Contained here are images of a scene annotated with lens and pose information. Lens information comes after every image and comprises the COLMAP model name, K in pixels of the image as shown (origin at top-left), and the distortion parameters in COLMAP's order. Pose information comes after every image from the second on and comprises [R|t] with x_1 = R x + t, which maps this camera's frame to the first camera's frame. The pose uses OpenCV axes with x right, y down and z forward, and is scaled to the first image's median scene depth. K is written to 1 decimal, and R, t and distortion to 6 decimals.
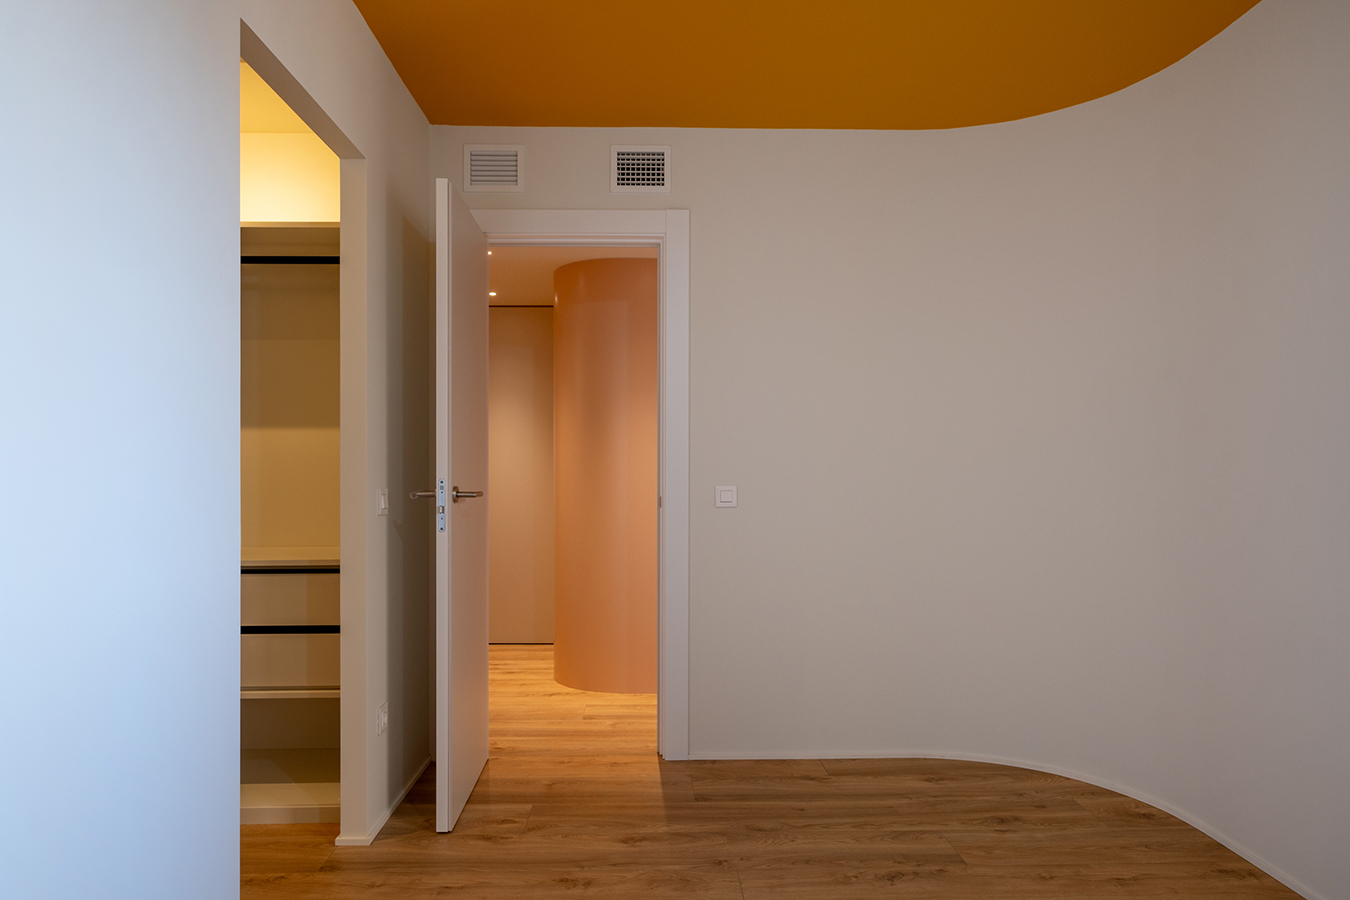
lens RADIAL K [[829.3, 0, 649.8], [0, 829.3, 449.2], [0, 0, 1]] dist [0.040819, 0.001039]
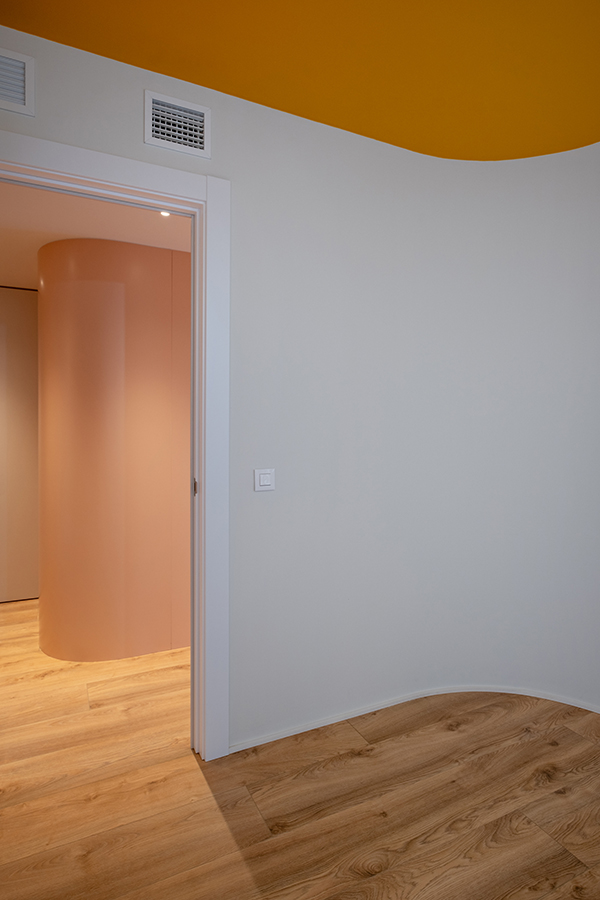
lens RADIAL K [[491.0, 0, 290.7], [0, 491.0, 428.3], [0, 0, 1]] dist [0.009386, -0.001075]
pose [[0.906656, 0.001339, 0.421868, -0.129408], [-0.011653, 0.999693, 0.021870, -0.018021], [-0.421709, -0.024745, 0.906394, 0.458100]]
